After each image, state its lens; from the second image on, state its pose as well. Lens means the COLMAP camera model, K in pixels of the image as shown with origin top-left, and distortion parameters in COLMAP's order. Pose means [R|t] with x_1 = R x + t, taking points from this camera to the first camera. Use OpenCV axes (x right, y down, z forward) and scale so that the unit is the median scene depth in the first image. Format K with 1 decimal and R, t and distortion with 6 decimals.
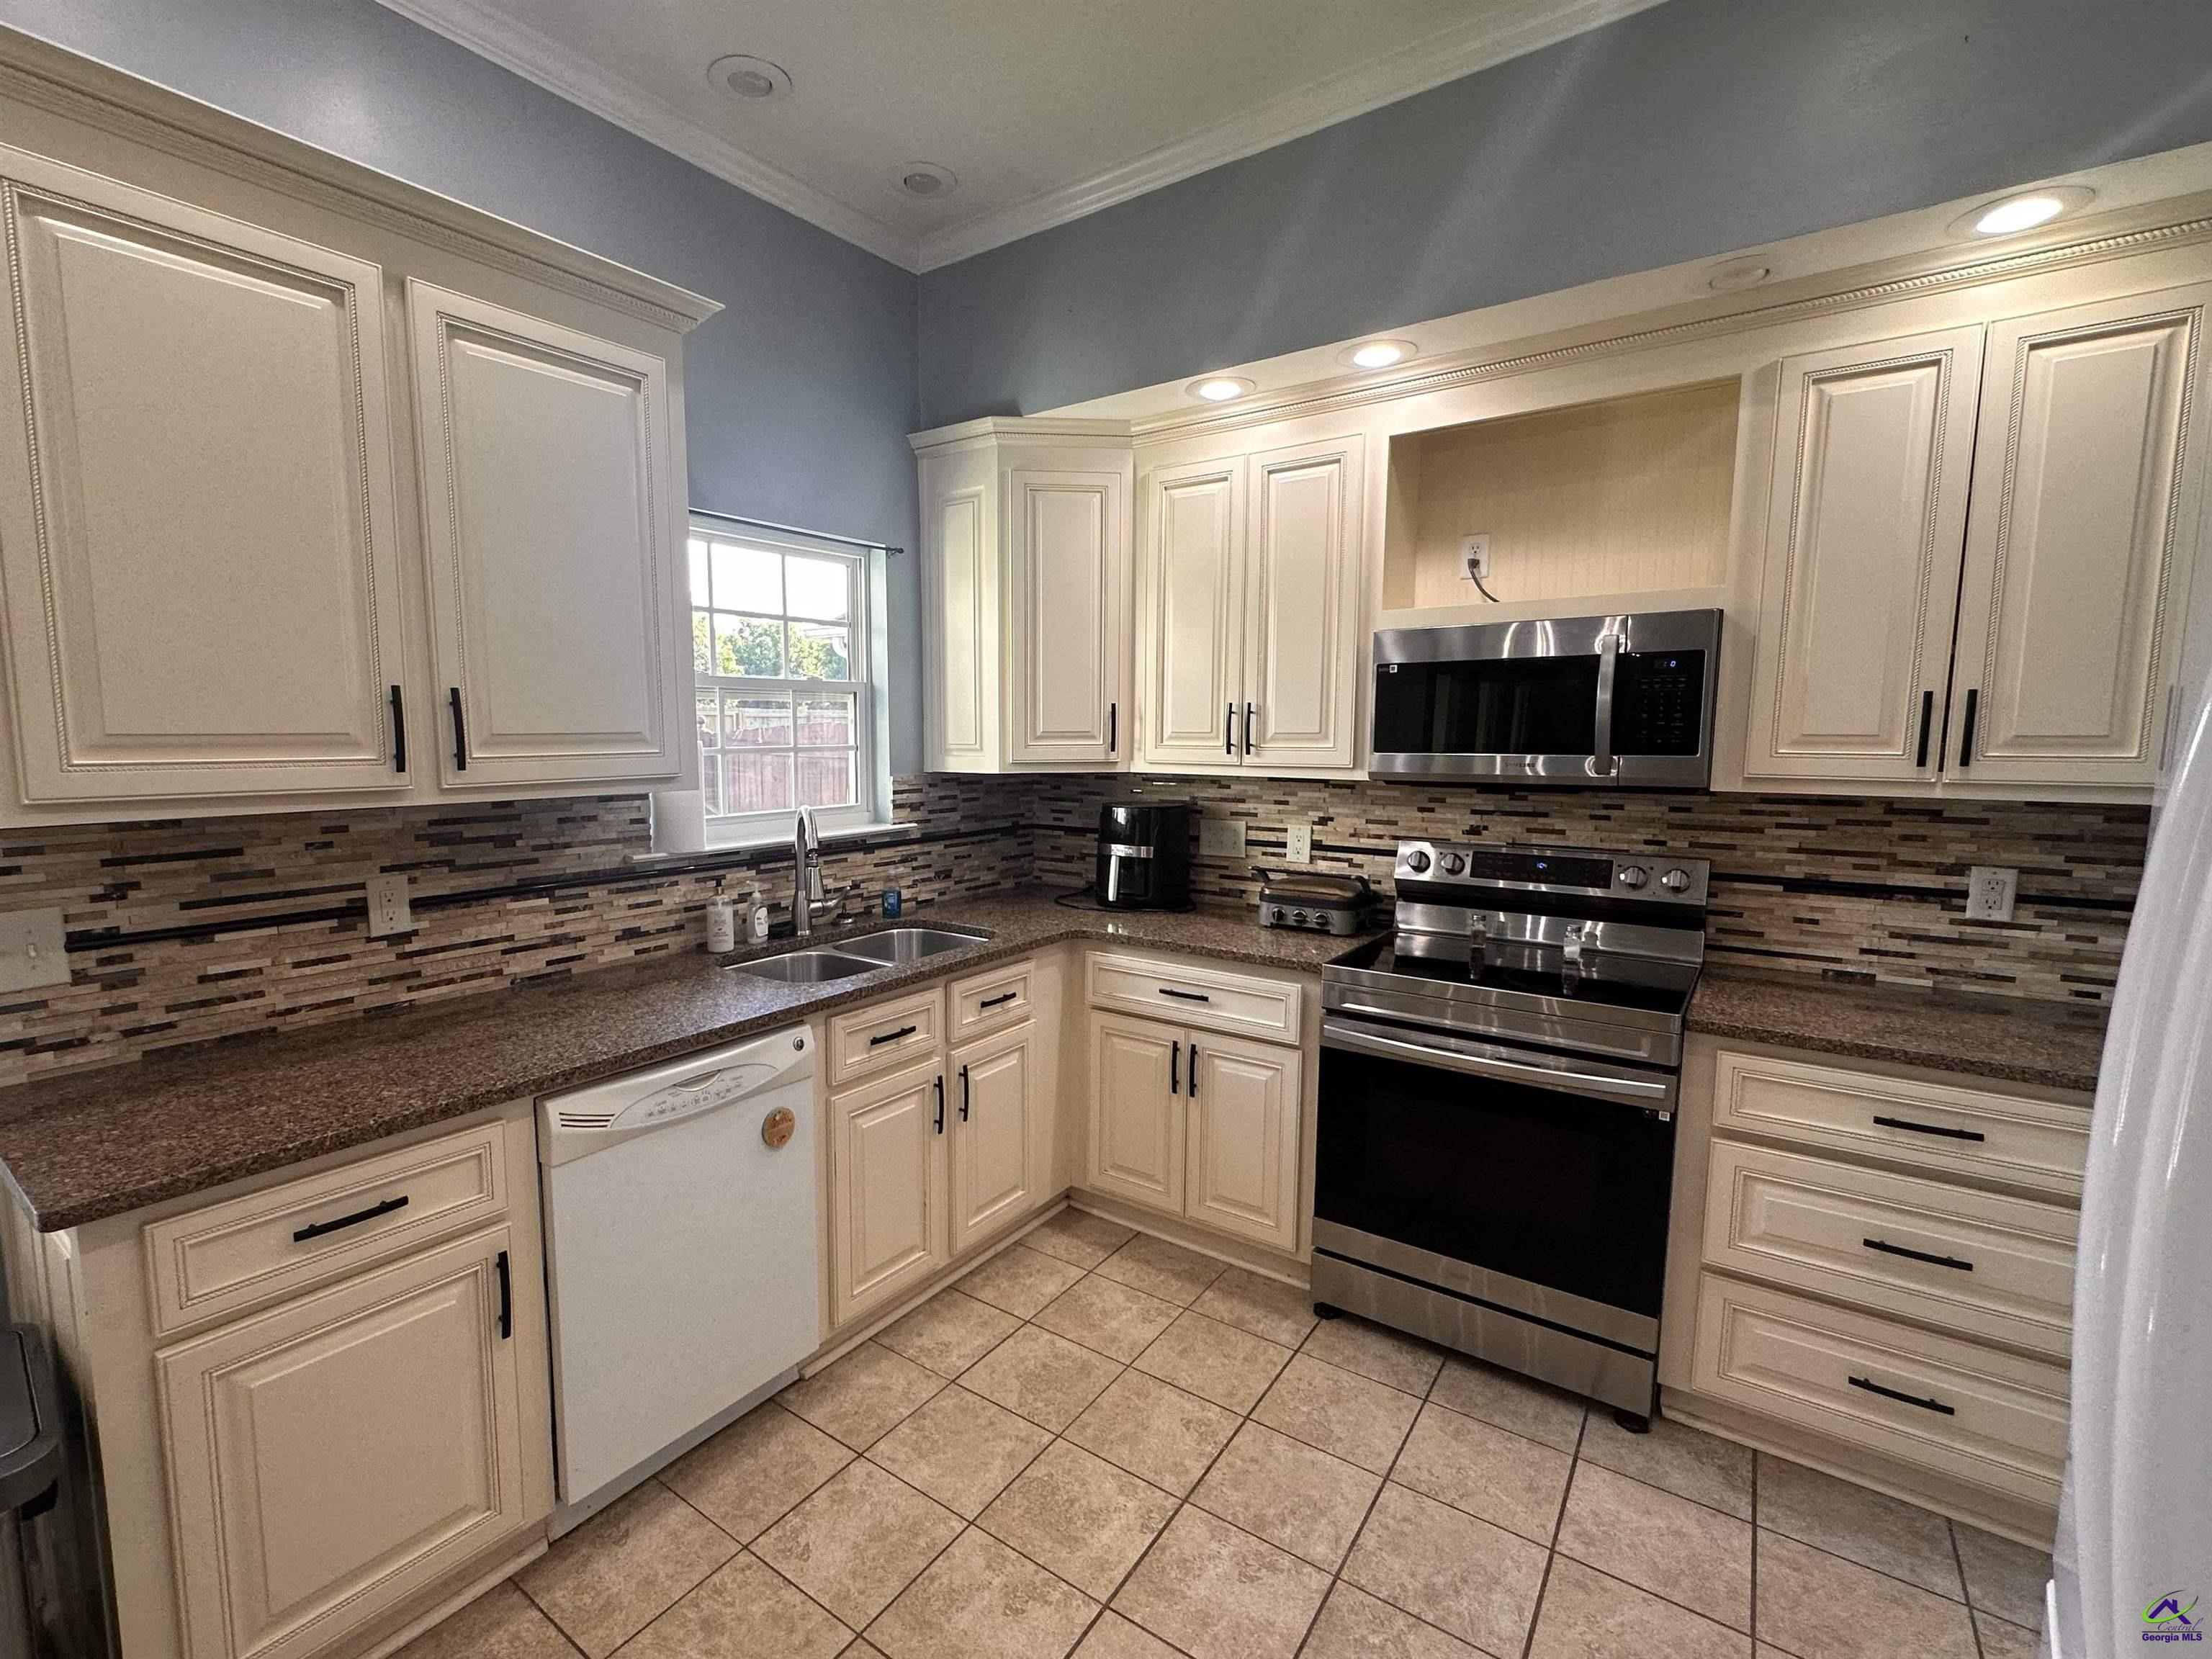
lens RADIAL K [[1020.5, 0, 1107.3], [0, 1020.5, 831.3], [0, 0, 1]] dist [0.001493, -0.000842]
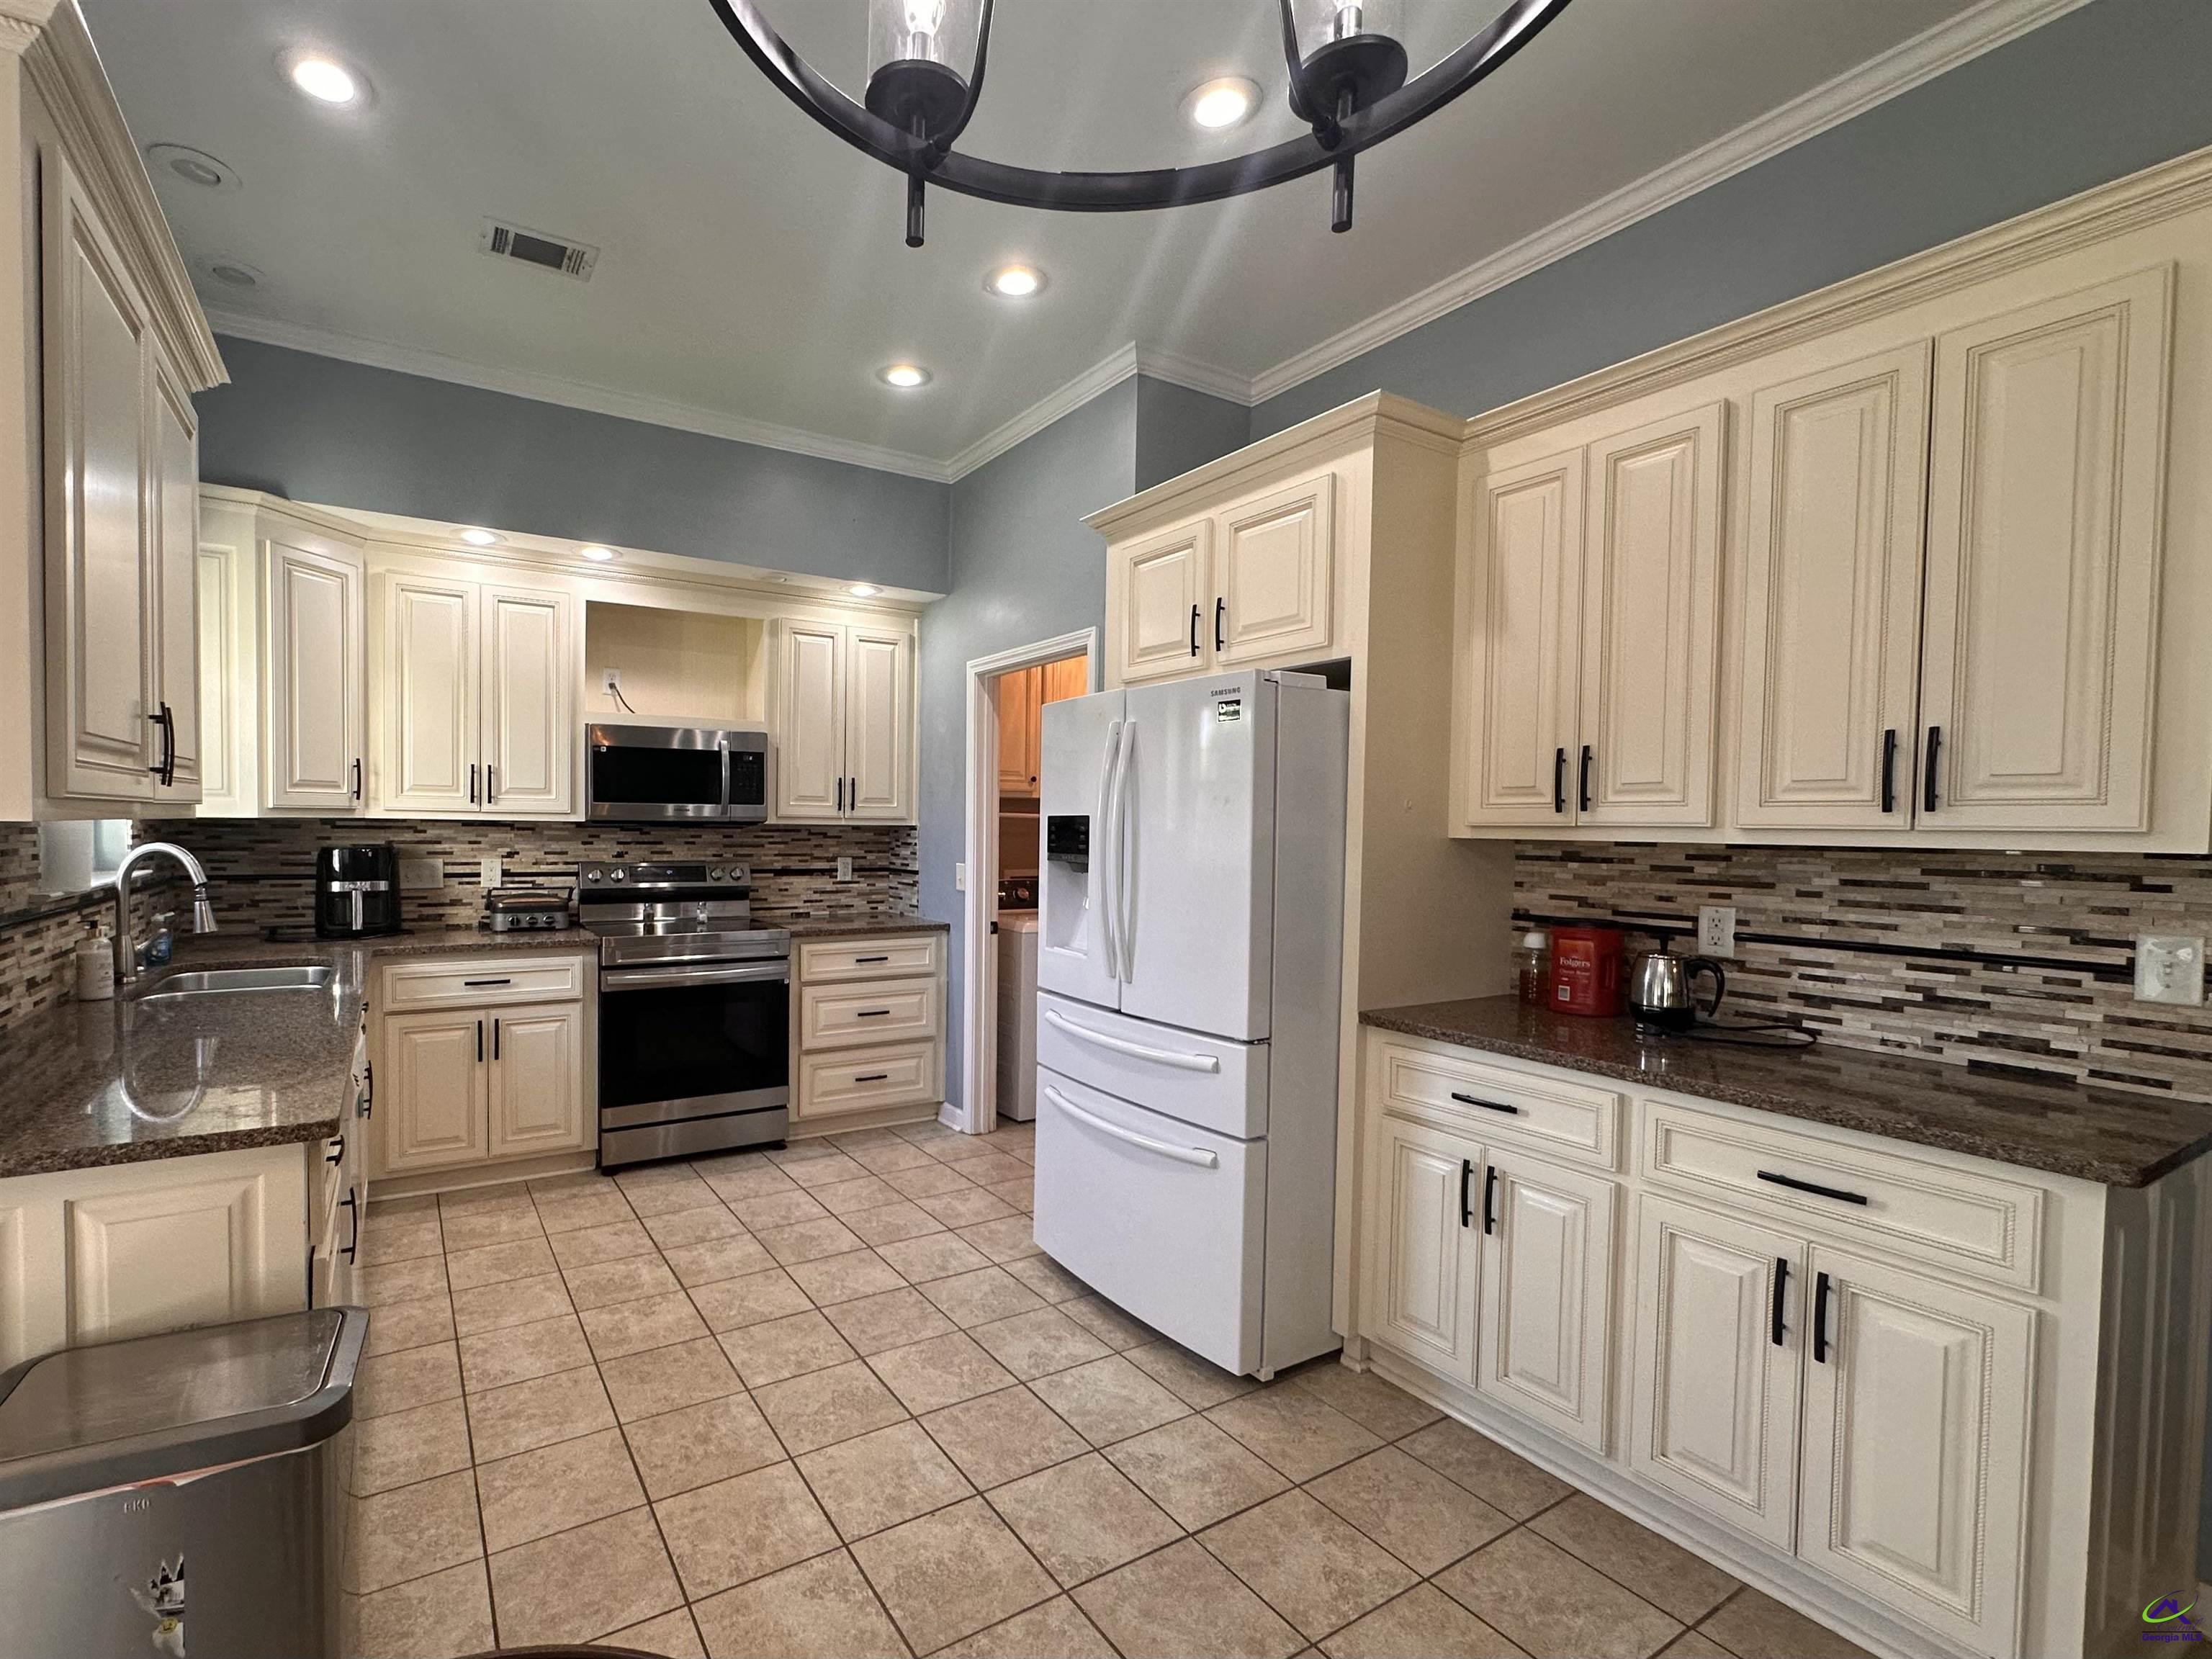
lens RADIAL K [[883.5, 0, 1106.4], [0, 883.5, 841.2], [0, 0, 1]] dist [-0.001731, 0.001465]
pose [[0.279842, -0.023525, 0.959758, -0.792932], [0.092260, 0.995732, -0.002494, 0.054836], [-0.955603, 0.089245, 0.280818, -0.101611]]
